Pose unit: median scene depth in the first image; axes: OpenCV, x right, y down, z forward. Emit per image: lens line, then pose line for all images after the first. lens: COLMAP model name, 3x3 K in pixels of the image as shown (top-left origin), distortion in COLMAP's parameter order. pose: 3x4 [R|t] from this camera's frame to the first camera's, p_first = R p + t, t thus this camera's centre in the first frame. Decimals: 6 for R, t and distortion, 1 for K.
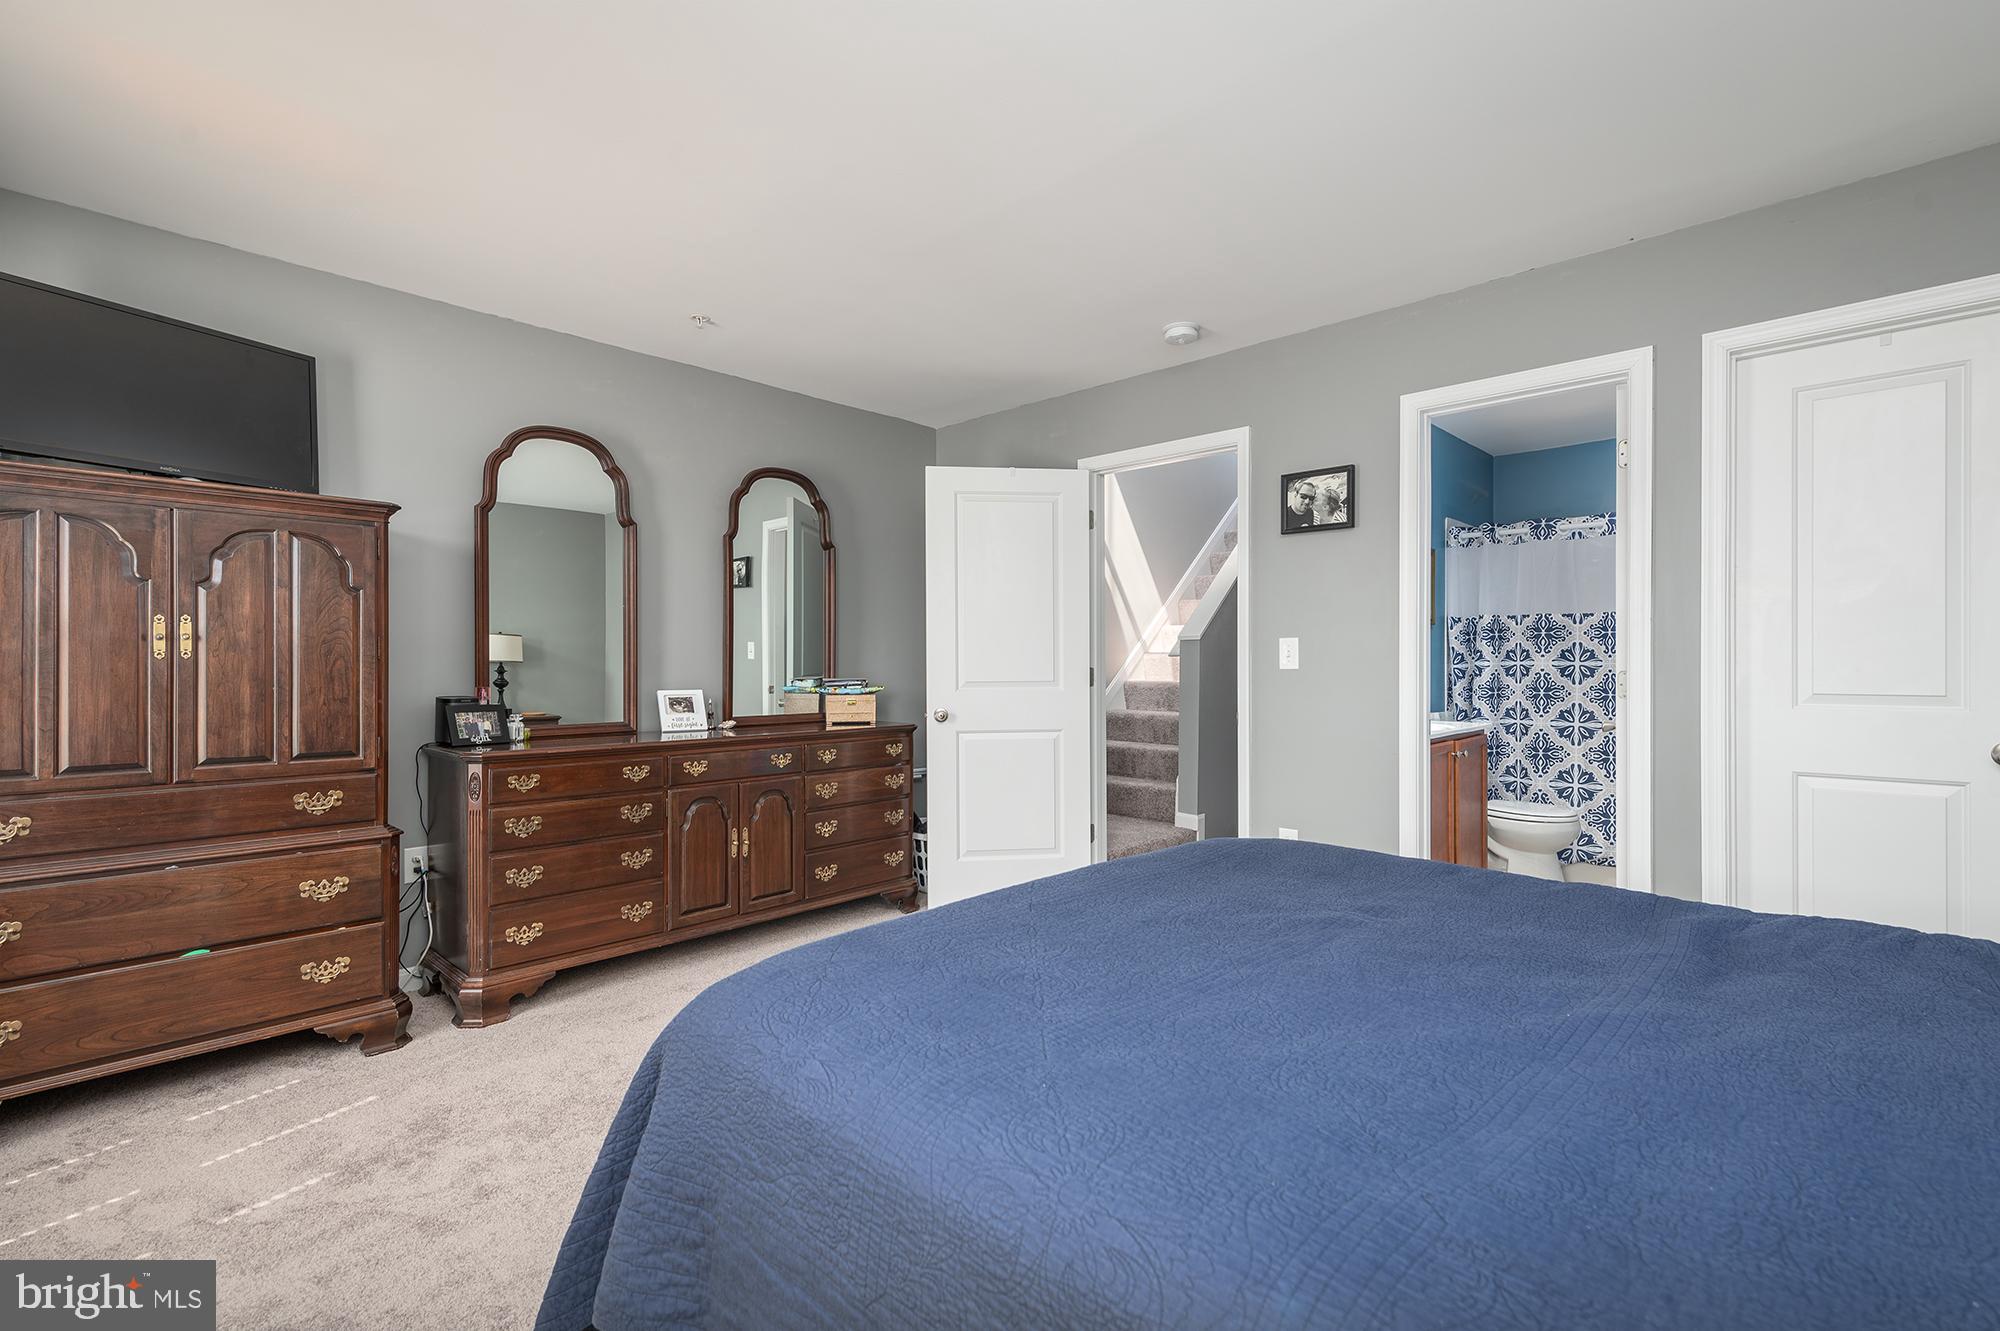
lens RADIAL K [[887.4, 0, 1003.3], [0, 887.4, 650.6], [0, 0, 1]] dist [0.017785, -0.007337]
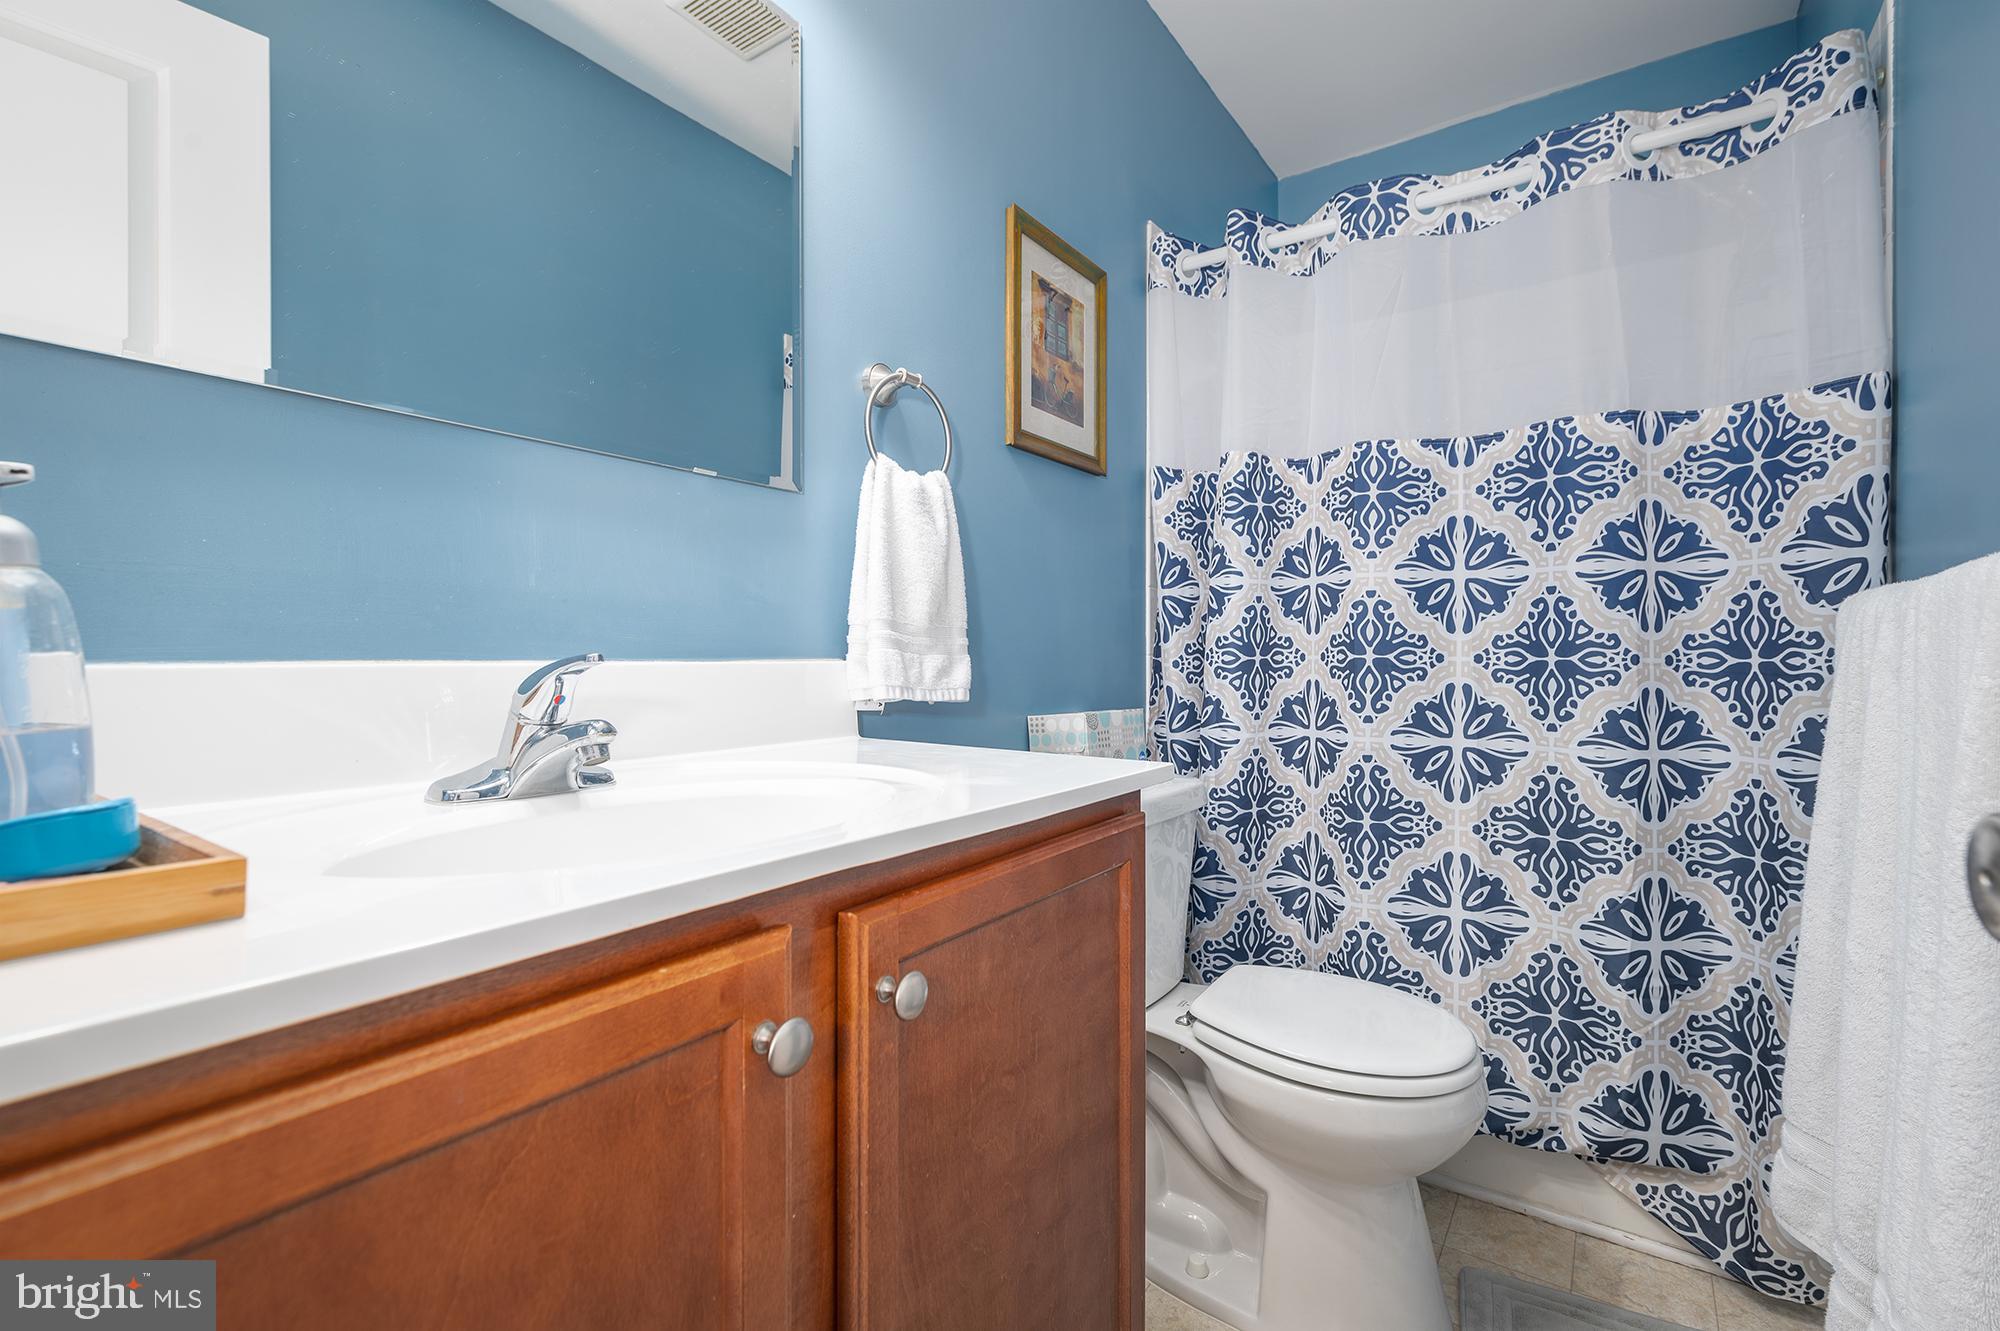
lens RADIAL K [[887.4, 0, 1003.3], [0, 887.4, 650.6], [0, 0, 1]] dist [0.017785, -0.007337]
pose [[0.989352, -0.005675, 0.145433, 0.394387], [0.003728, 0.999900, 0.013656, 0.038719], [-0.145495, -0.012969, 0.989274, 0.648505]]
